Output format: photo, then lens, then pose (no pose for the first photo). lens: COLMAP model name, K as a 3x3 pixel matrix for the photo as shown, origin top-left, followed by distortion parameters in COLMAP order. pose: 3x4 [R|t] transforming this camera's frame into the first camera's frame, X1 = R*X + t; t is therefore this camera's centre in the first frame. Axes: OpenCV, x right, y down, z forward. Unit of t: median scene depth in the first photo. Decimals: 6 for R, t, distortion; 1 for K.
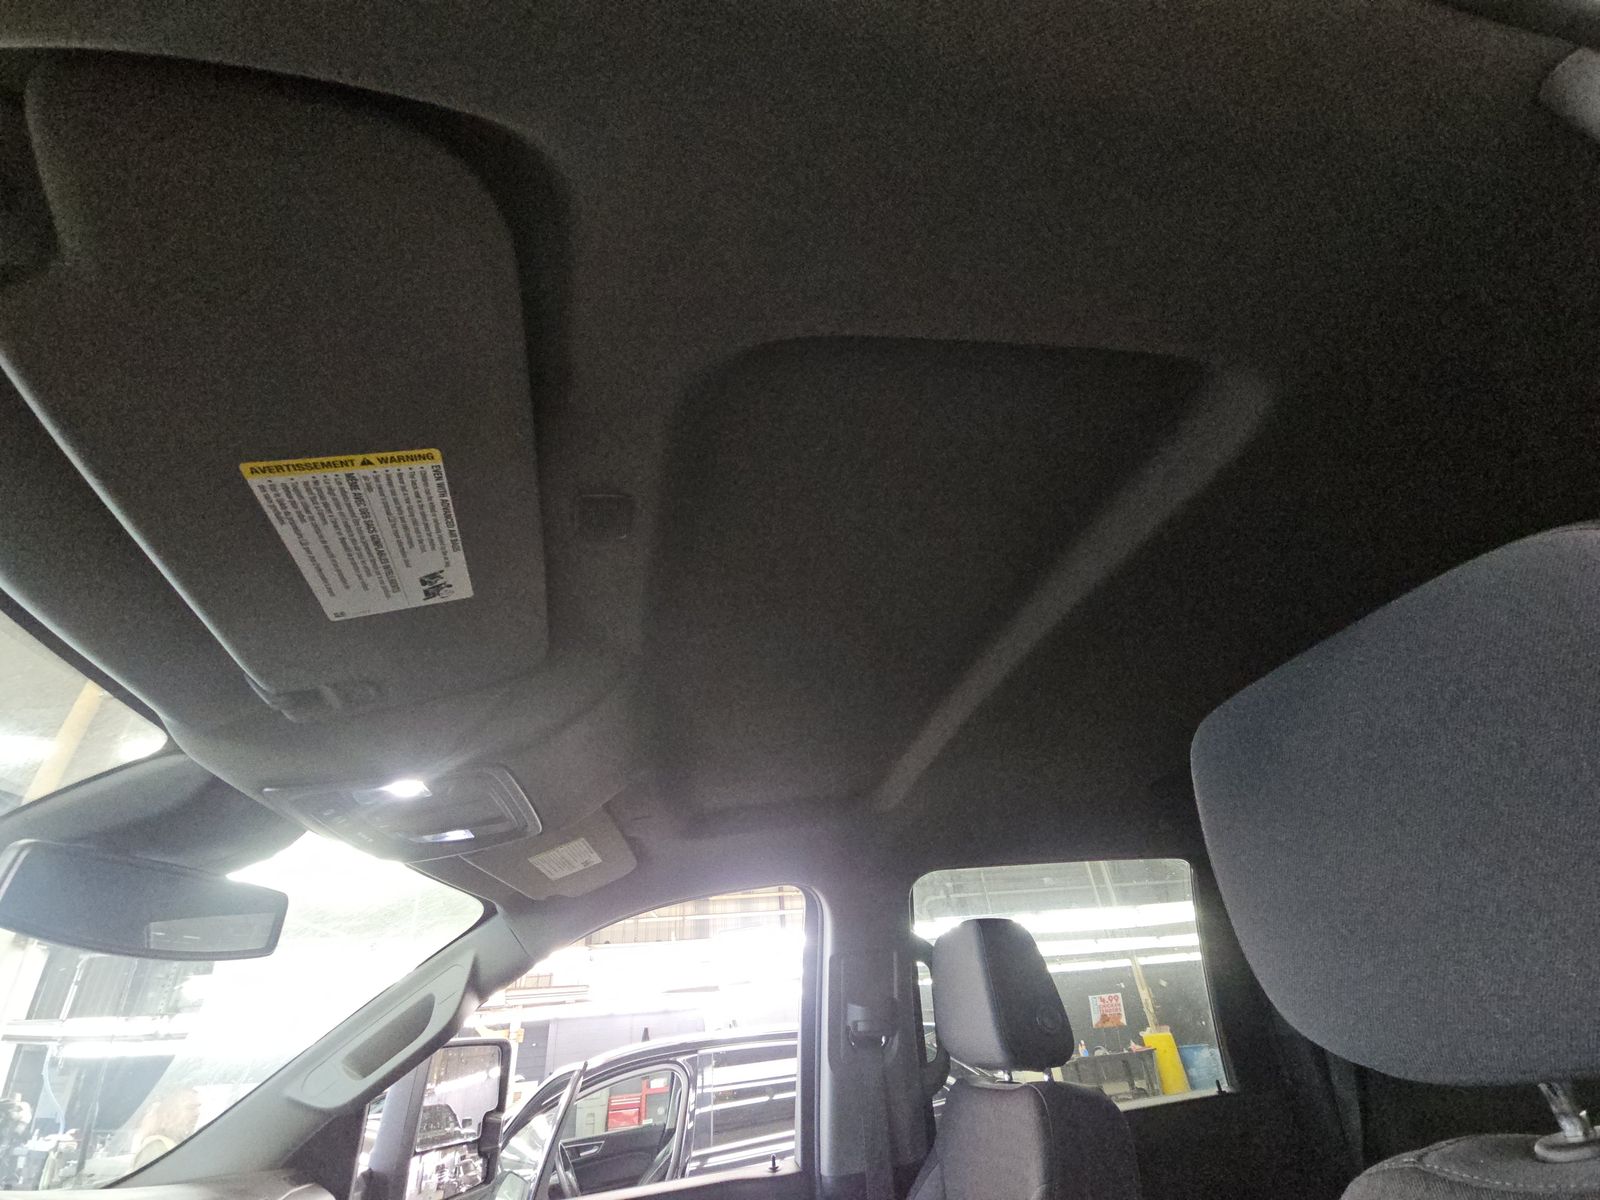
lens RADIAL K [[657.2, 0, 797.8], [0, 657.2, 606.4], [0, 0, 1]] dist [0.028918, -0.021169]
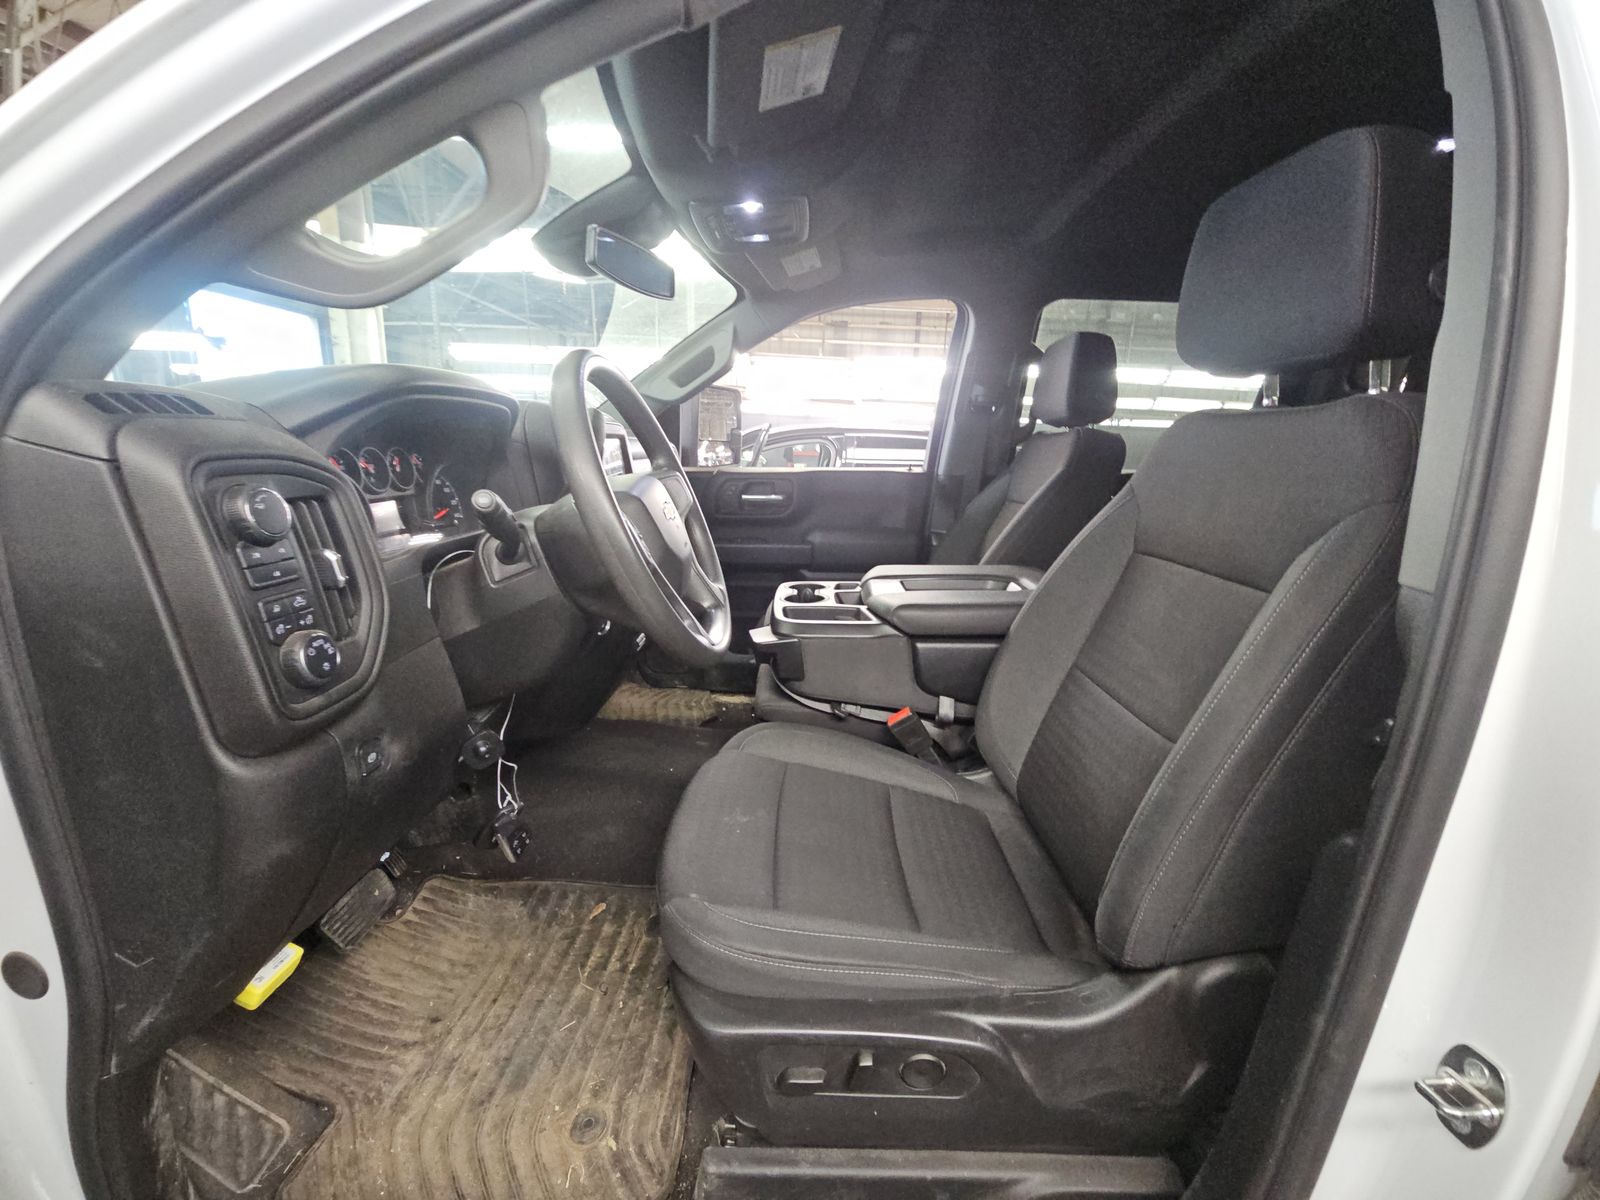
lens RADIAL K [[657.2, 0, 797.8], [0, 657.2, 606.4], [0, 0, 1]] dist [0.028918, -0.021169]
pose [[0.978485, 0.155289, -0.135838, -0.034543], [-0.007943, 0.686259, 0.727314, -0.140480], [0.206164, -0.710587, 0.672727, -0.463458]]
